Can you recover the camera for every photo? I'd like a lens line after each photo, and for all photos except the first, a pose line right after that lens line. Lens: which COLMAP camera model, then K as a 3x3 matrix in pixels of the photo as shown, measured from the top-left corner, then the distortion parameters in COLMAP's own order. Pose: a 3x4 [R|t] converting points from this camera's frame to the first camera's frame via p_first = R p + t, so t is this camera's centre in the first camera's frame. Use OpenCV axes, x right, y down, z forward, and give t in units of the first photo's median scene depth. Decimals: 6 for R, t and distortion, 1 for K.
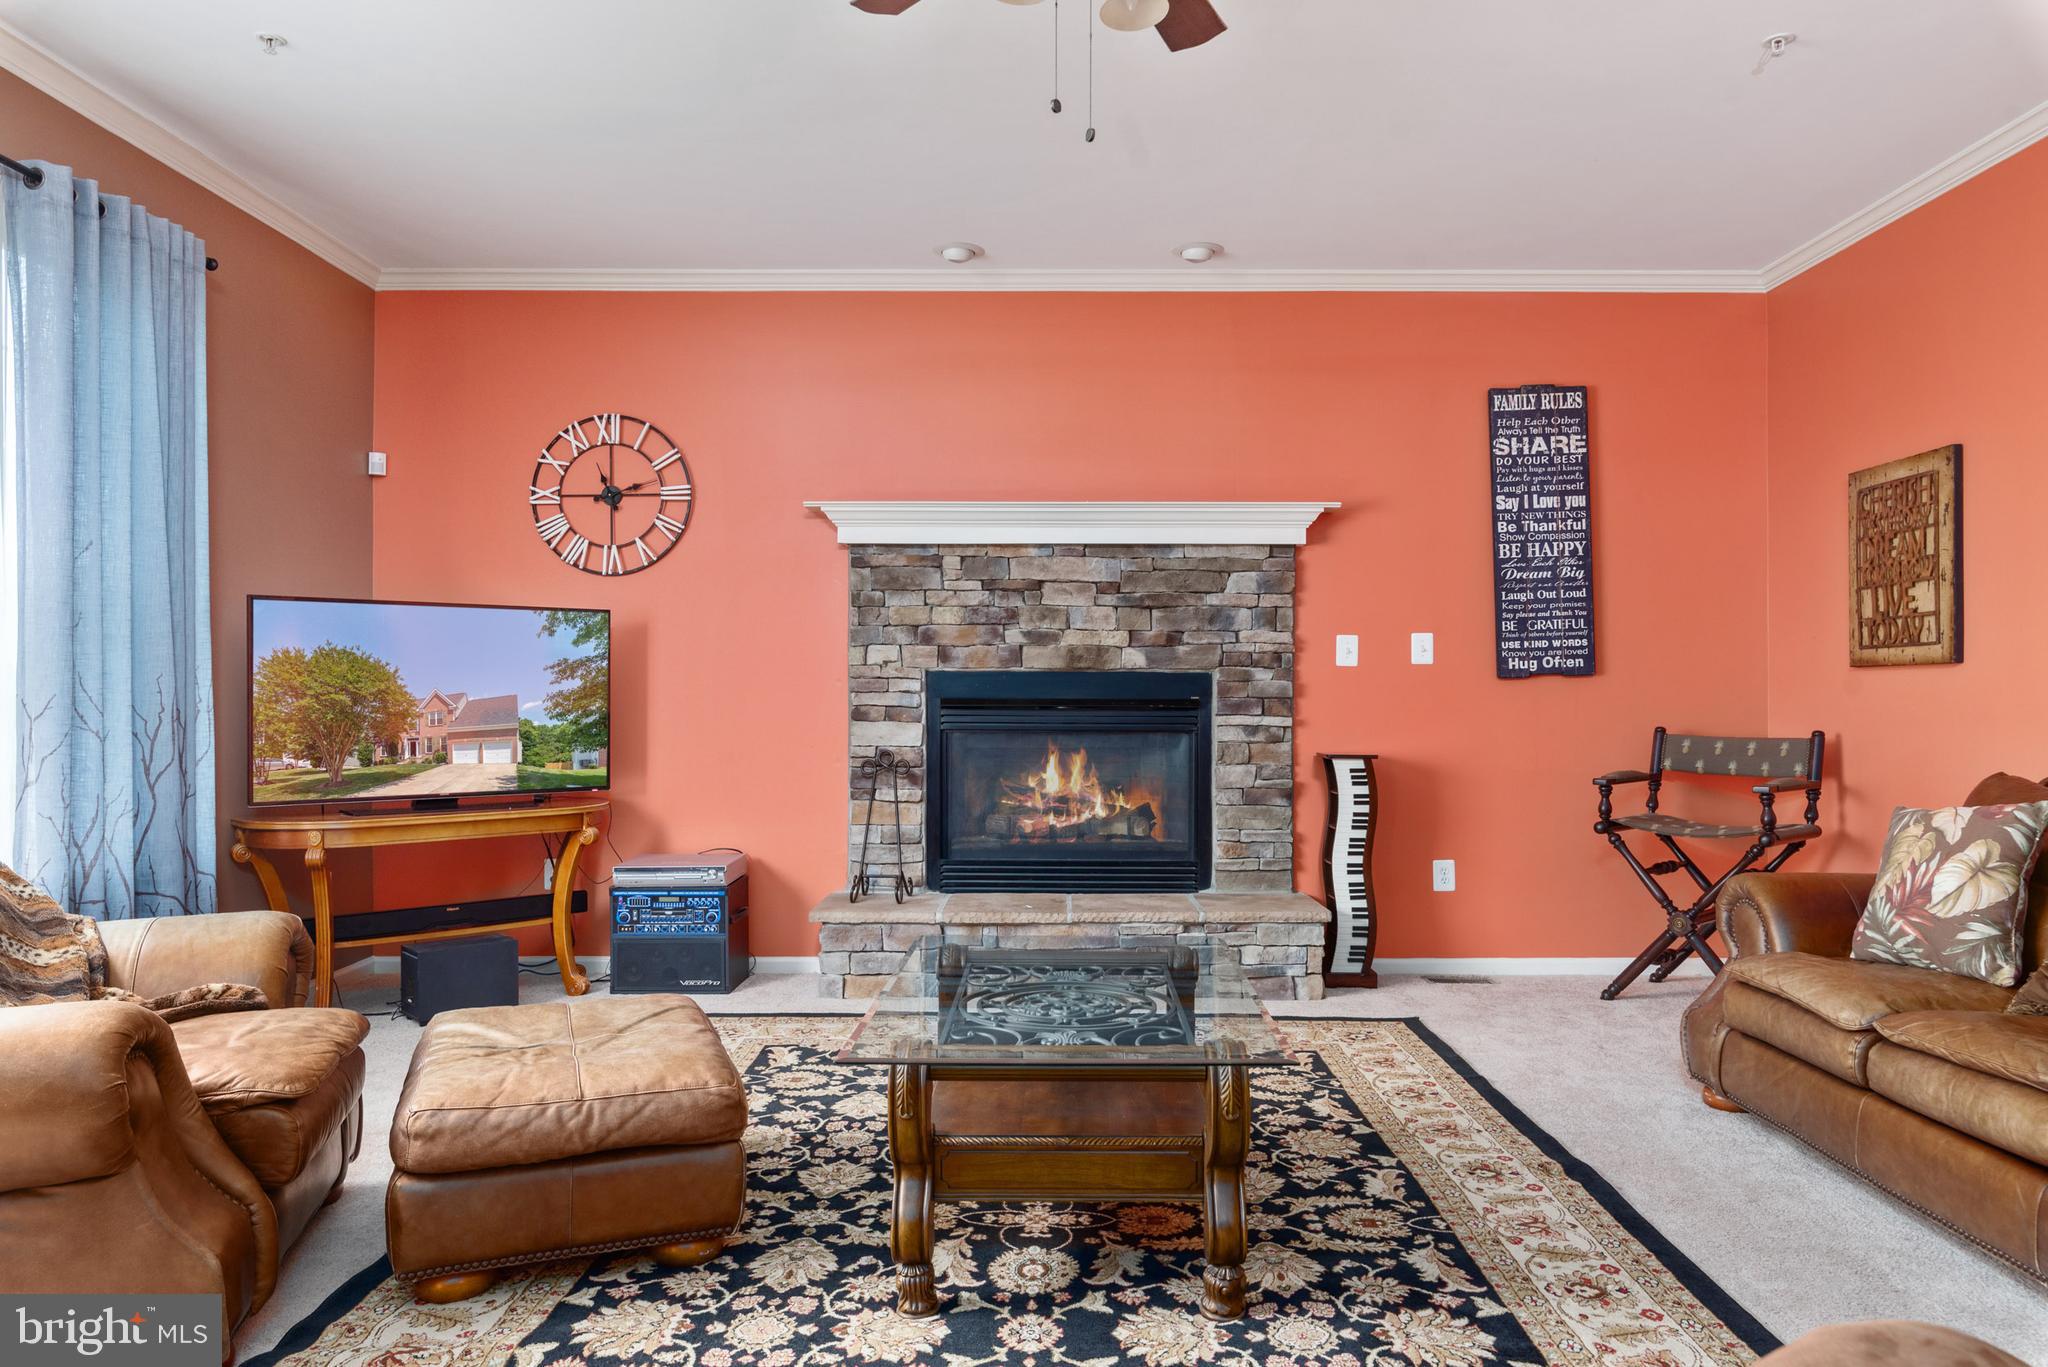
lens RADIAL K [[1320.9, 0, 1055.7], [0, 1320.9, 704.5], [0, 0, 1]] dist [0.000744, -0.000326]
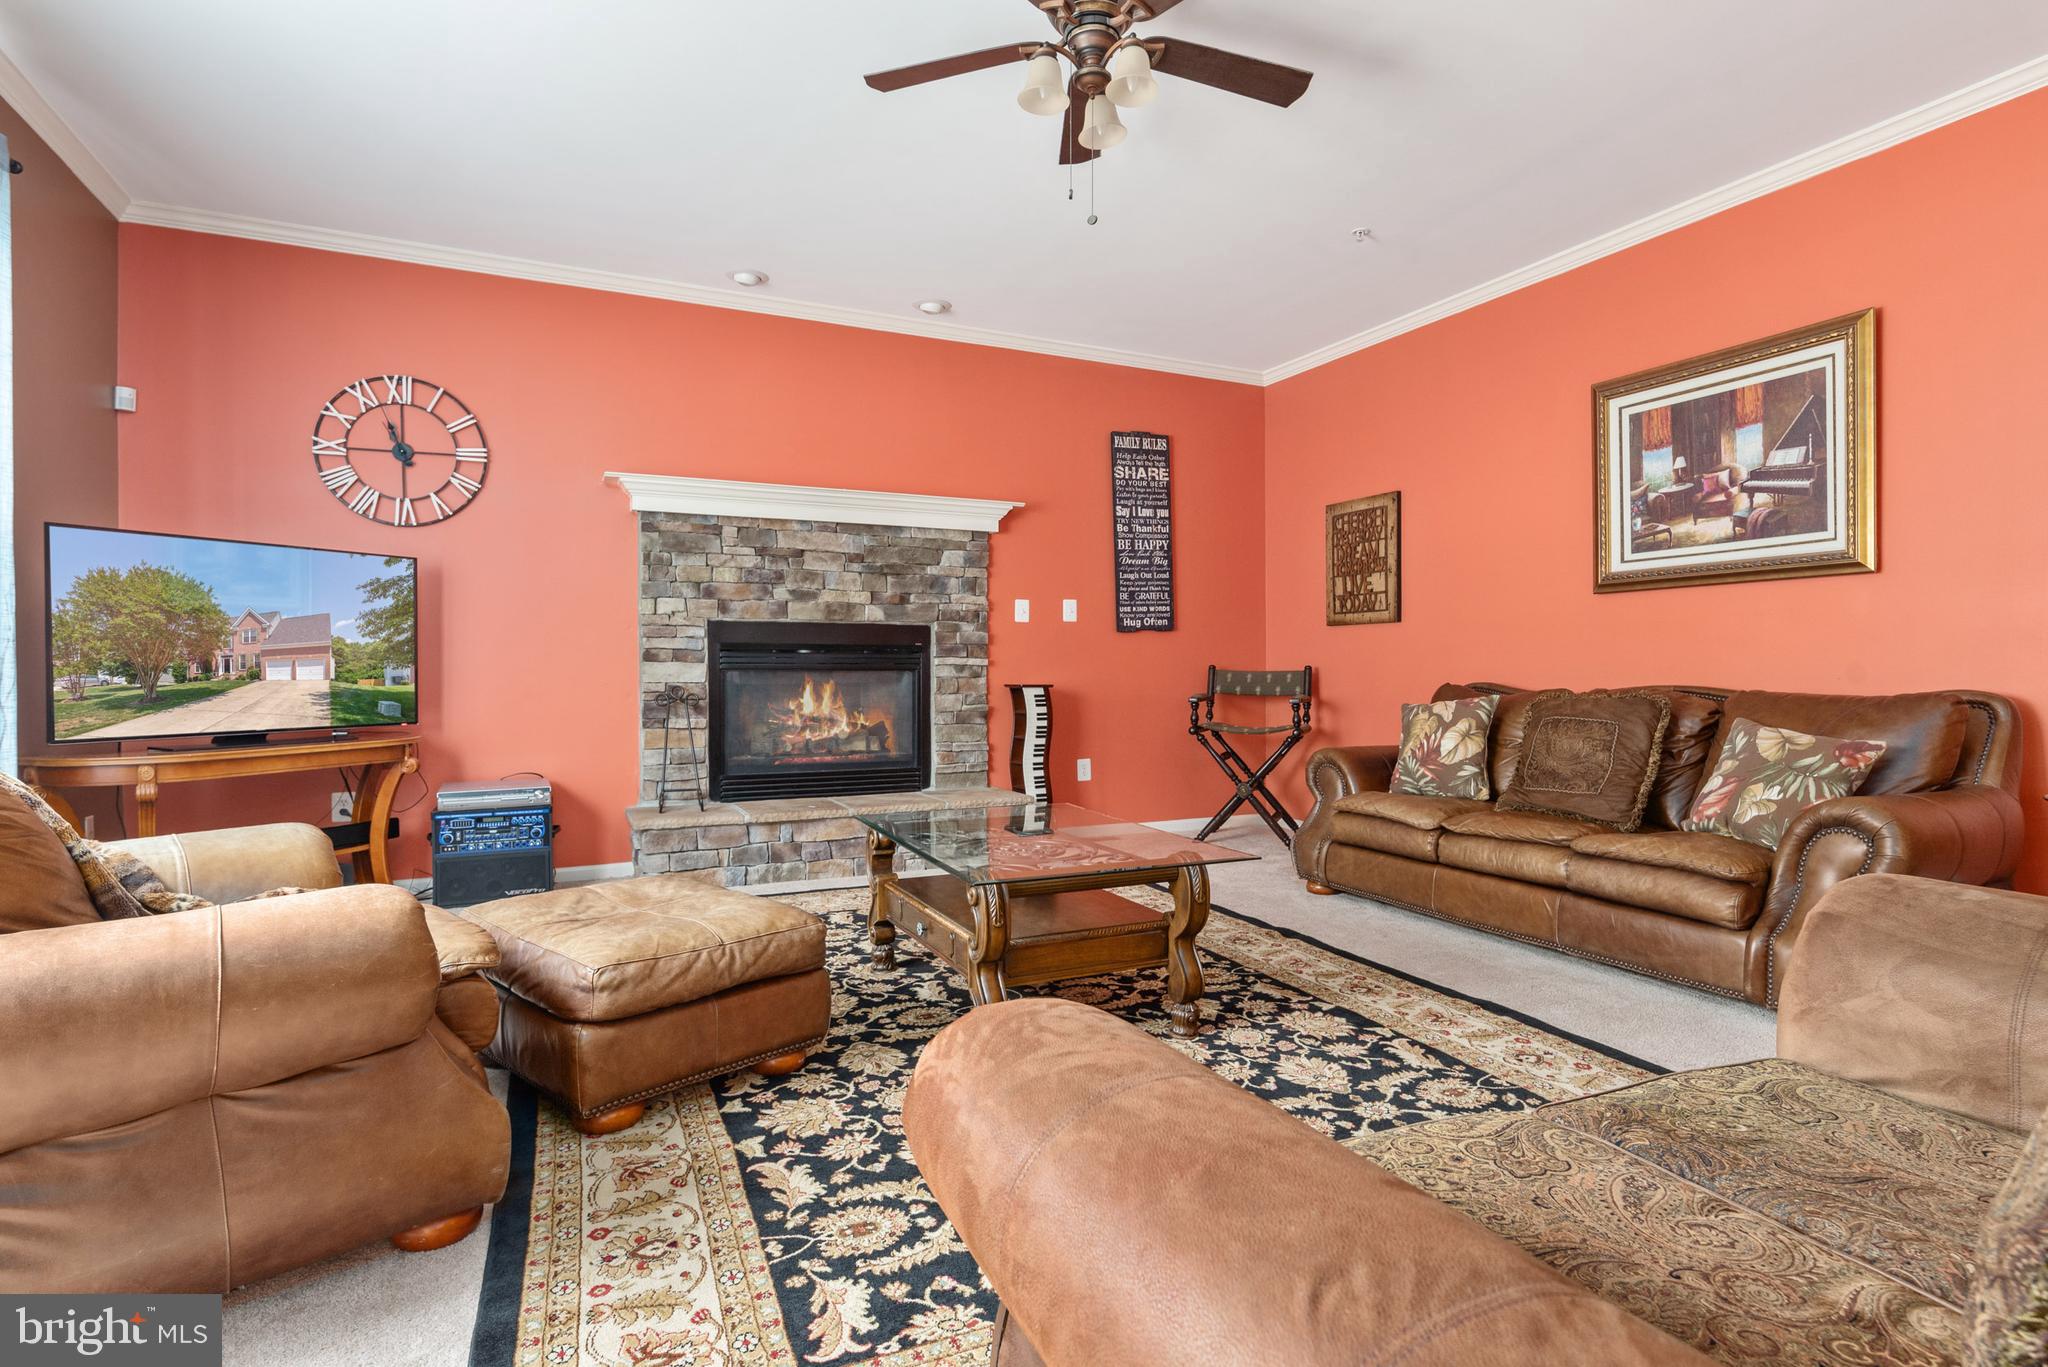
lens RADIAL K [[1036.4, 0, 1040.6], [0, 1036.4, 685.8], [0, 0, 1]] dist [0.000900, -0.002009]
pose [[0.900369, -0.010510, 0.435000, -0.247362], [0.005172, 0.999896, 0.013452, 0.024448], [-0.435096, -0.009862, 0.900330, 0.012350]]
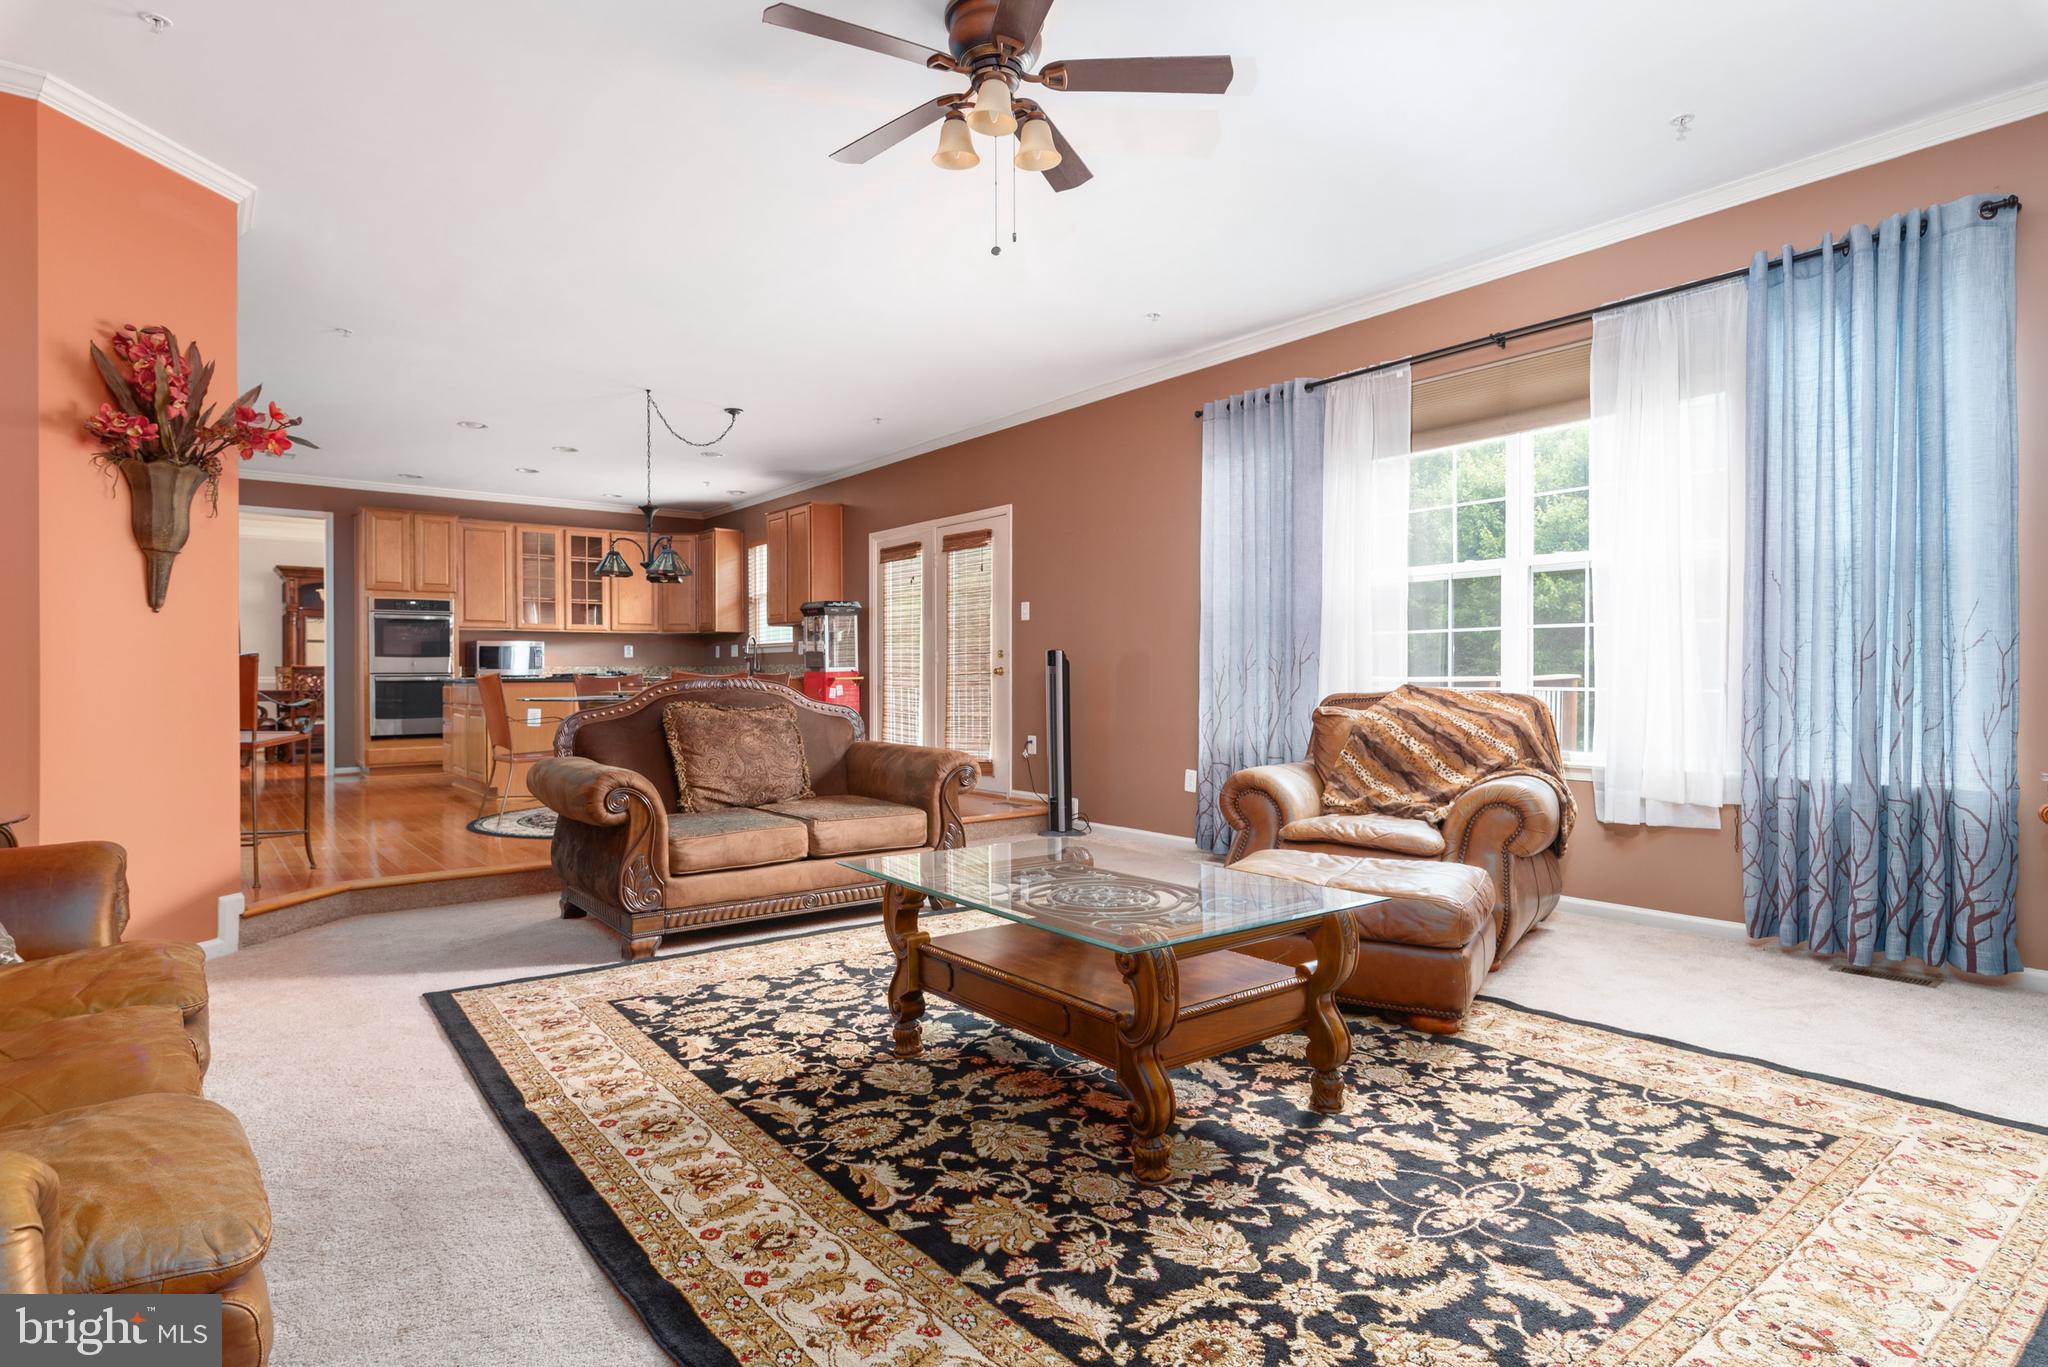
lens RADIAL K [[1077.0, 0, 1009.3], [0, 1077.0, 653.8], [0, 0, 1]] dist [0.024085, -0.000654]
pose [[-0.795023, -0.012805, -0.606444, 0.364198], [-0.001811, 0.999823, -0.018737, 0.019539], [0.606576, -0.013798, -0.794906, 0.959599]]
